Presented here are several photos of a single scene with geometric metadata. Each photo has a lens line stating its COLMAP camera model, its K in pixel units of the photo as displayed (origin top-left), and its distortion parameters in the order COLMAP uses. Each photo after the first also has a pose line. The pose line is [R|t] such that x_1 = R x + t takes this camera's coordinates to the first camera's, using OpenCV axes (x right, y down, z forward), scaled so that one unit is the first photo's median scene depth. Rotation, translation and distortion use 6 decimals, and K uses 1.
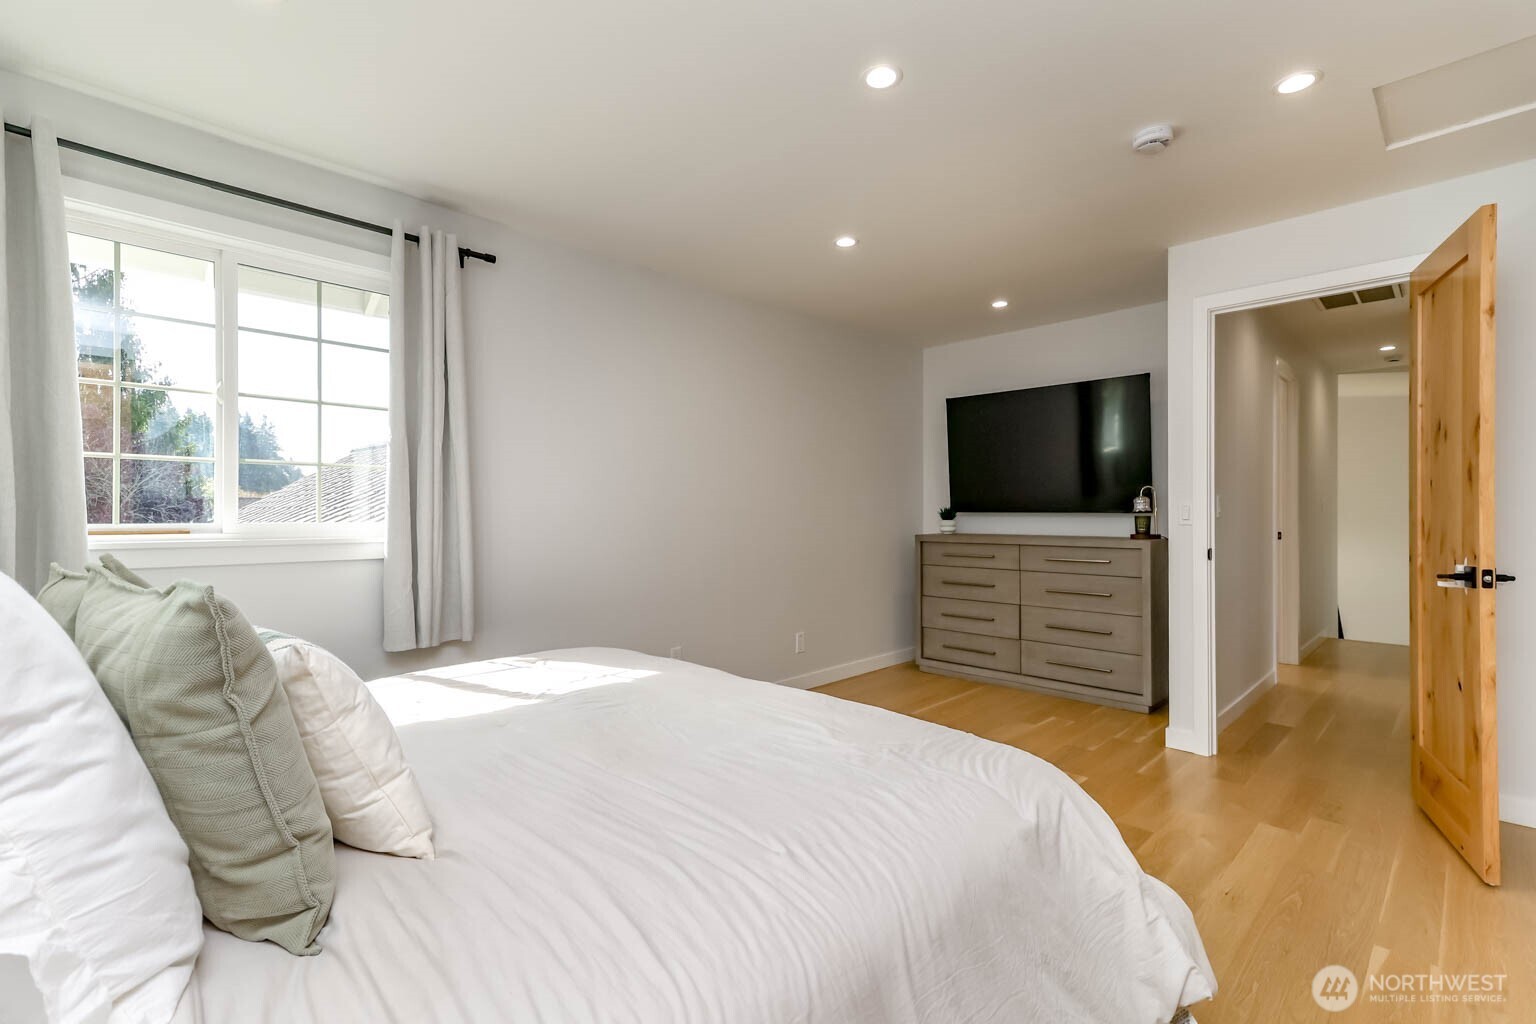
lens RADIAL K [[702.6, 0, 774.4], [0, 702.6, 511.4], [0, 0, 1]] dist [0.021862, 0.000836]
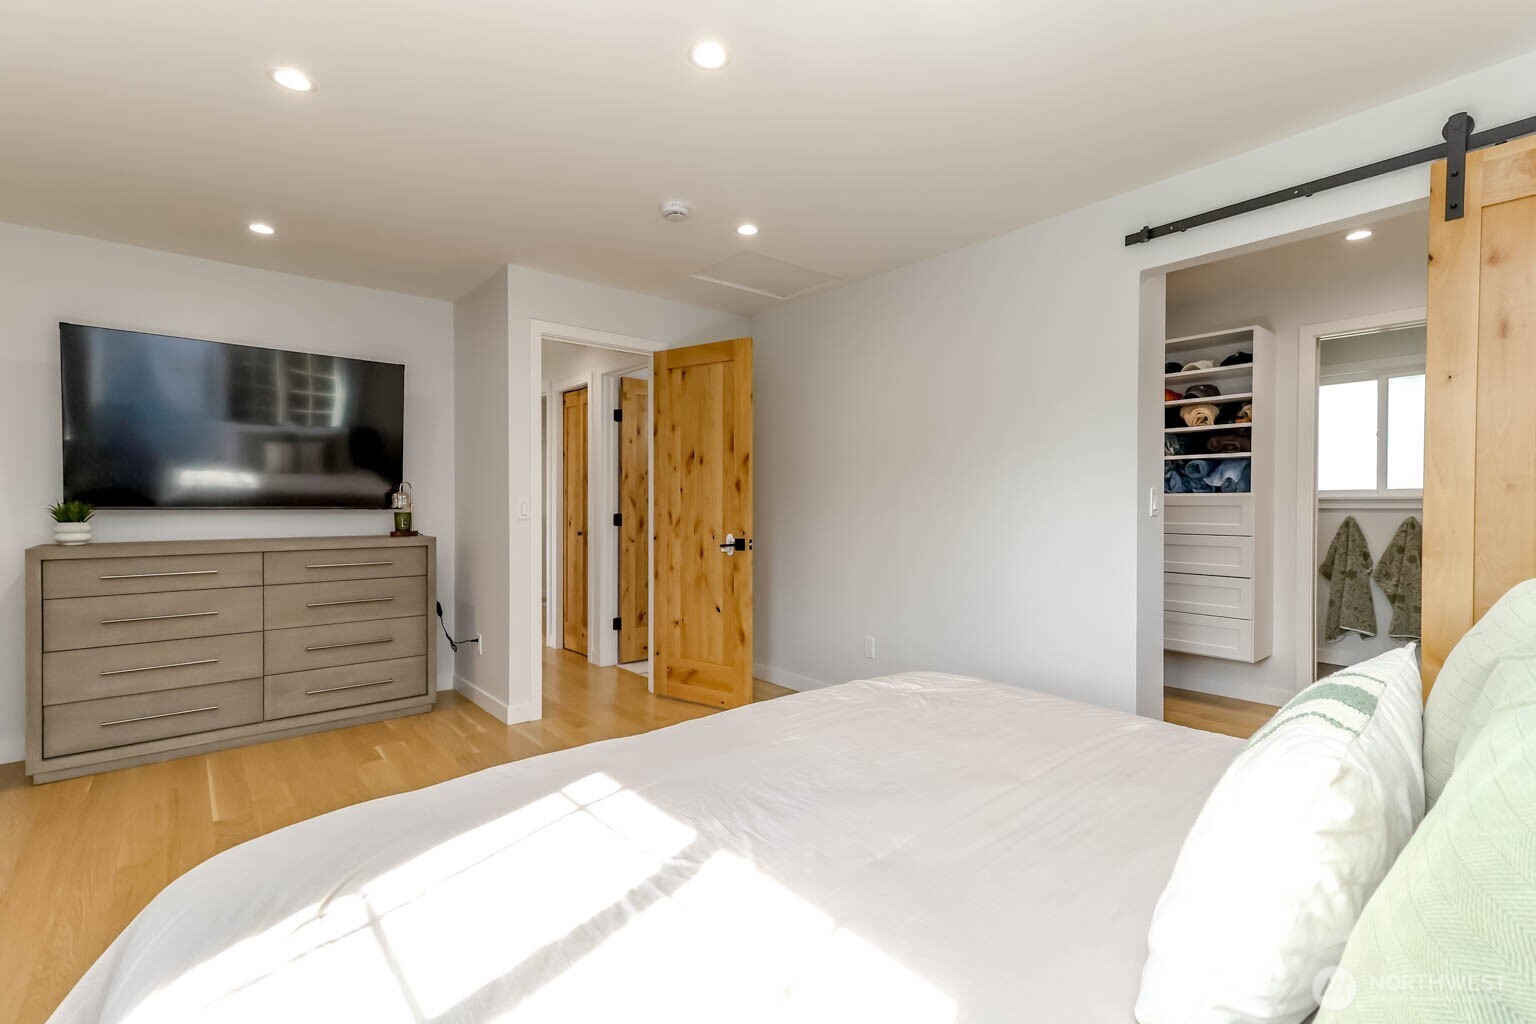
lens RADIAL K [[702.6, 0, 774.7], [0, 702.6, 504.3], [0, 0, 1]] dist [0.021862, 0.000836]
pose [[0.076658, 0.002620, 0.997054, -0.396278], [0.000801, 0.999996, -0.002689, -0.001684], [-0.997057, 0.001004, 0.076656, 0.412162]]
